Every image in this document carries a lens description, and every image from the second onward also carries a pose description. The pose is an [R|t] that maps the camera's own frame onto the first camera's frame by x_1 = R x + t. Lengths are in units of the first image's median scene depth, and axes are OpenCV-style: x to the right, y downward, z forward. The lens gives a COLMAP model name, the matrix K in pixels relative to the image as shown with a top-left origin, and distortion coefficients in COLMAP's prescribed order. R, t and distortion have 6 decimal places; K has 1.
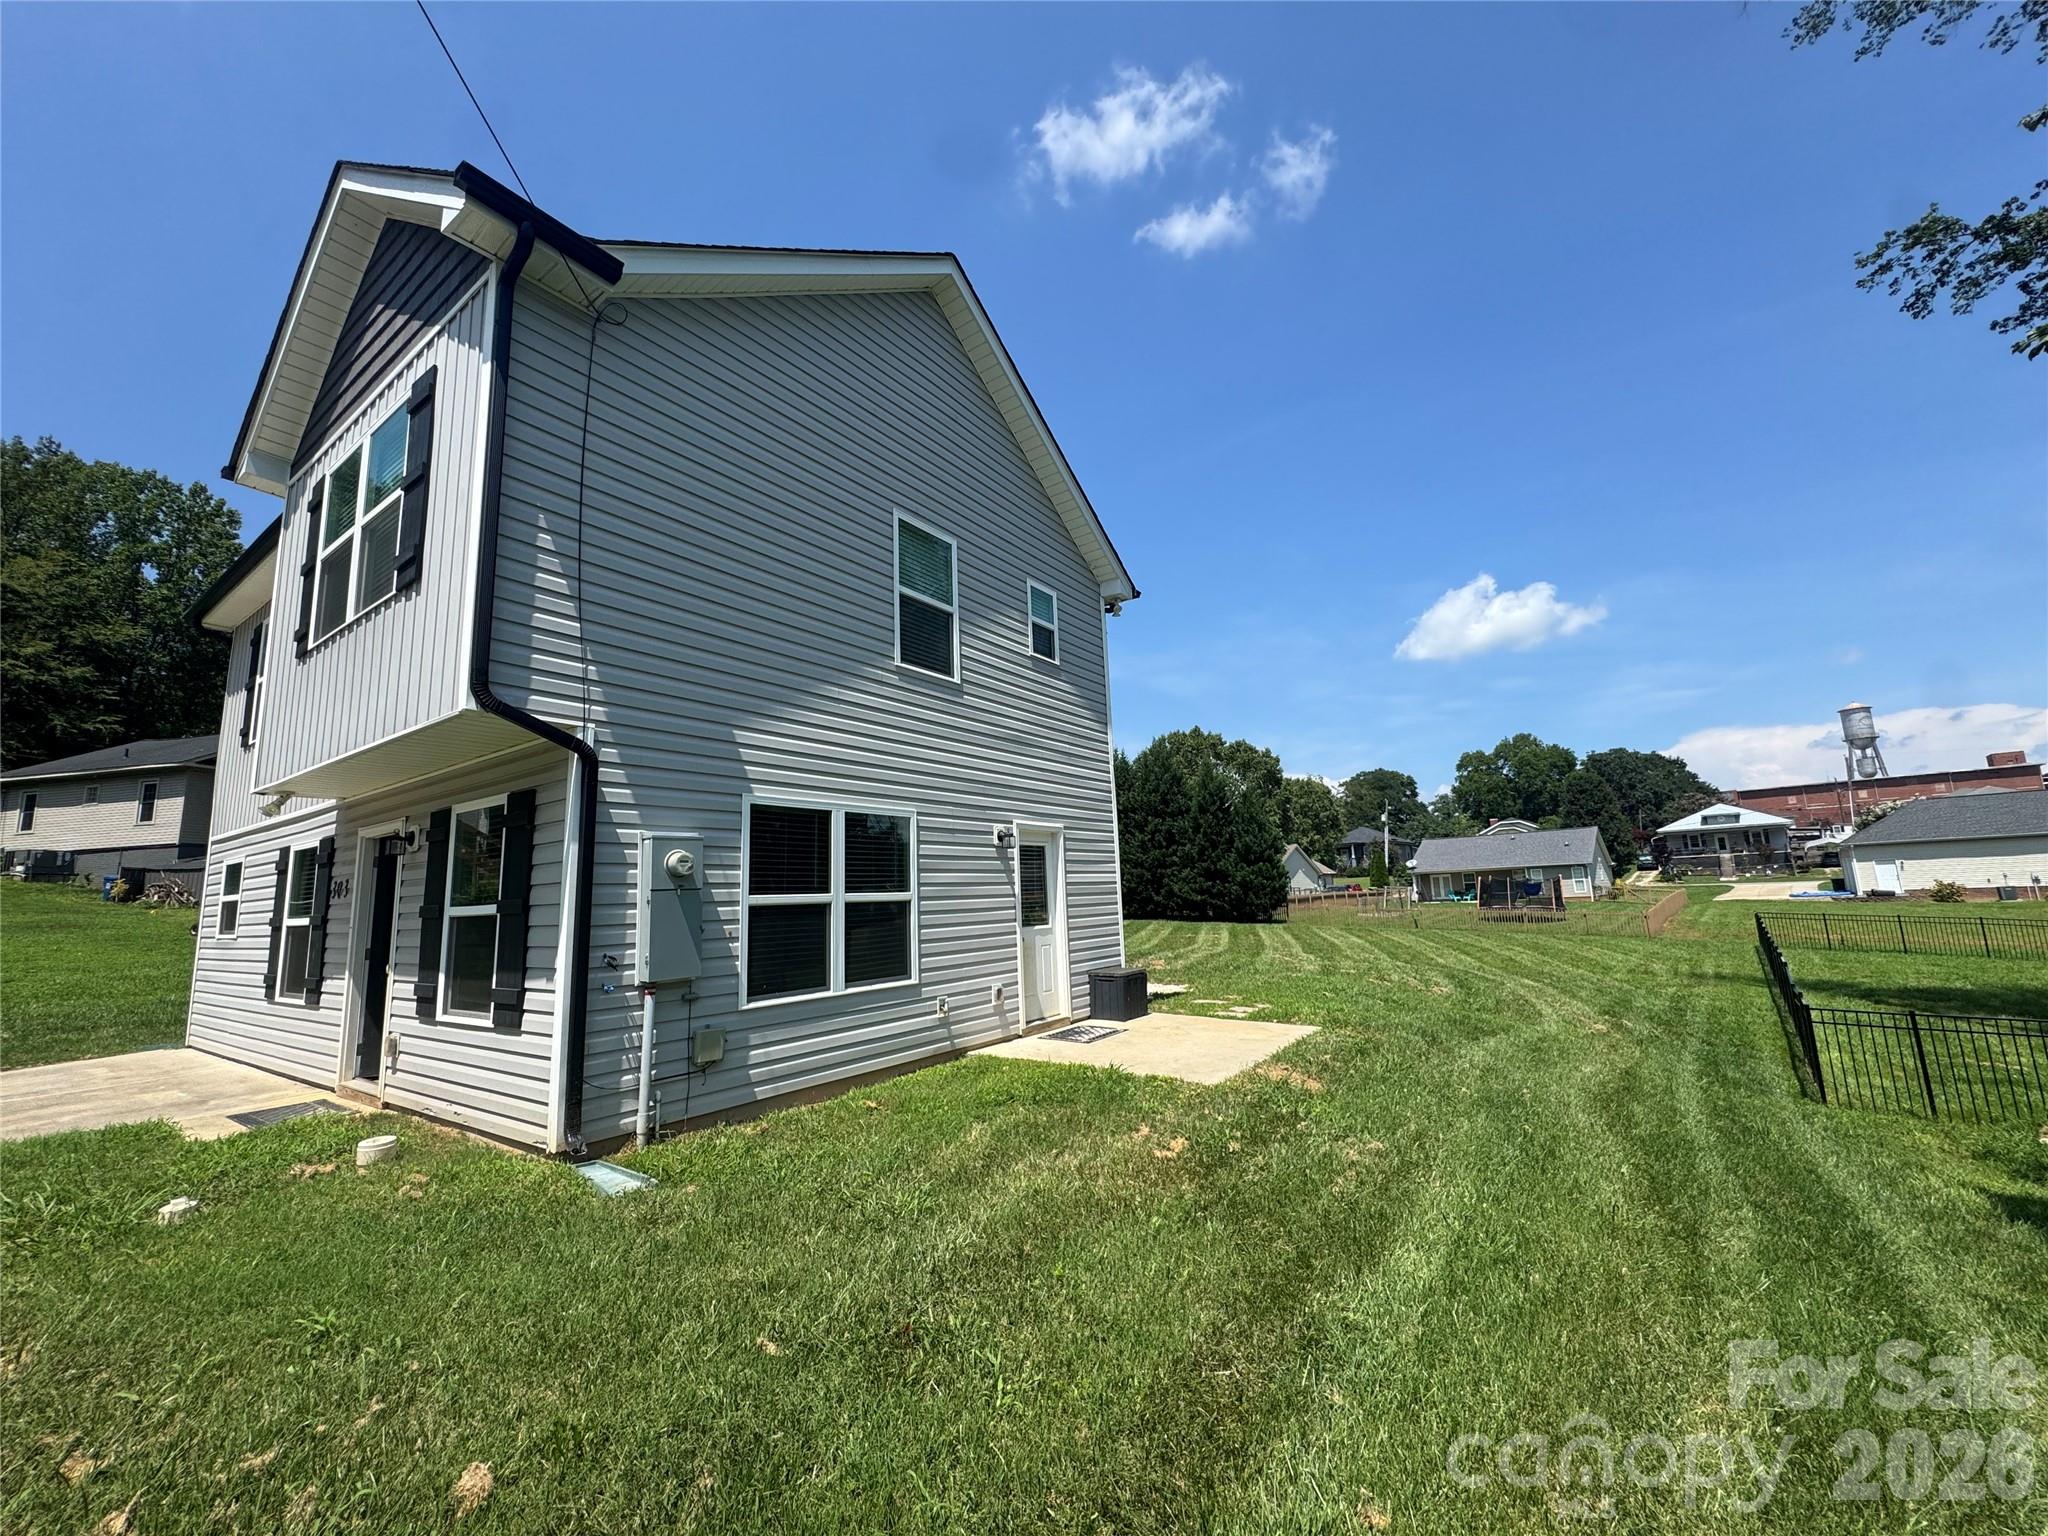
lens RADIAL K [[815.3, 0, 1024.0], [0, 815.3, 768.0], [0, 0, 1]] dist [-0.009055, 0.002630]
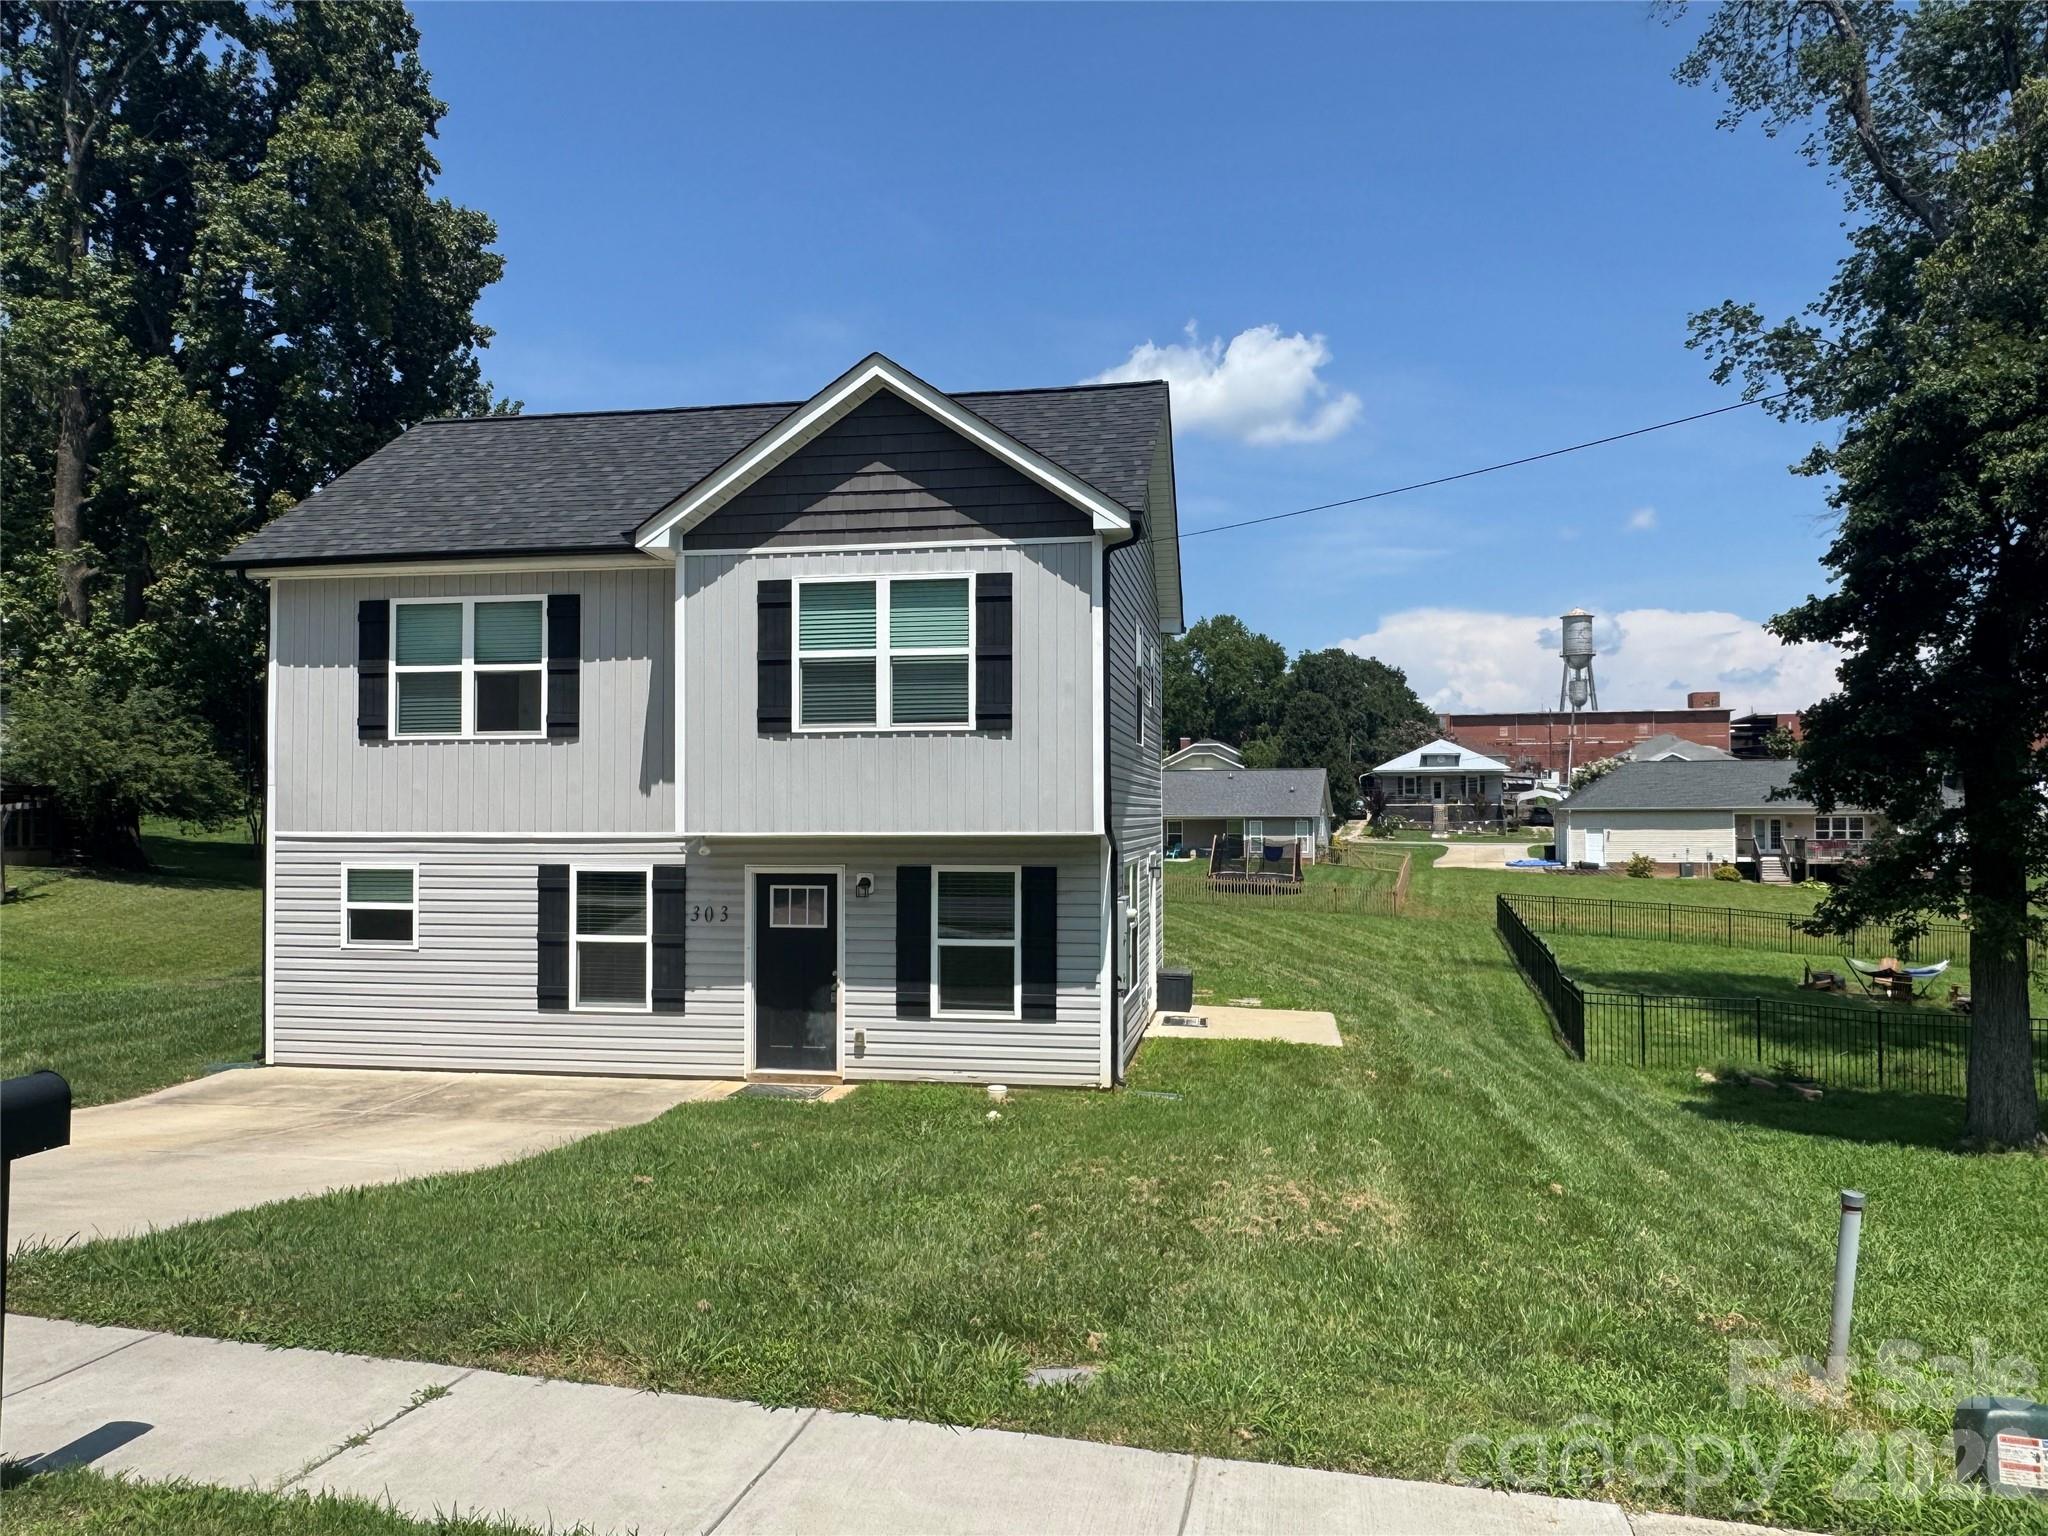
lens RADIAL K [[1471.2, 0, 1024.0], [0, 1471.2, 768.0], [0, 0, 1]] dist [0.005890, 0.003606]
pose [[0.895633, 0.049454, 0.442036, -0.144790], [-0.104281, 0.989448, 0.100591, -0.032910], [-0.432397, -0.136189, 0.891339, -0.108124]]
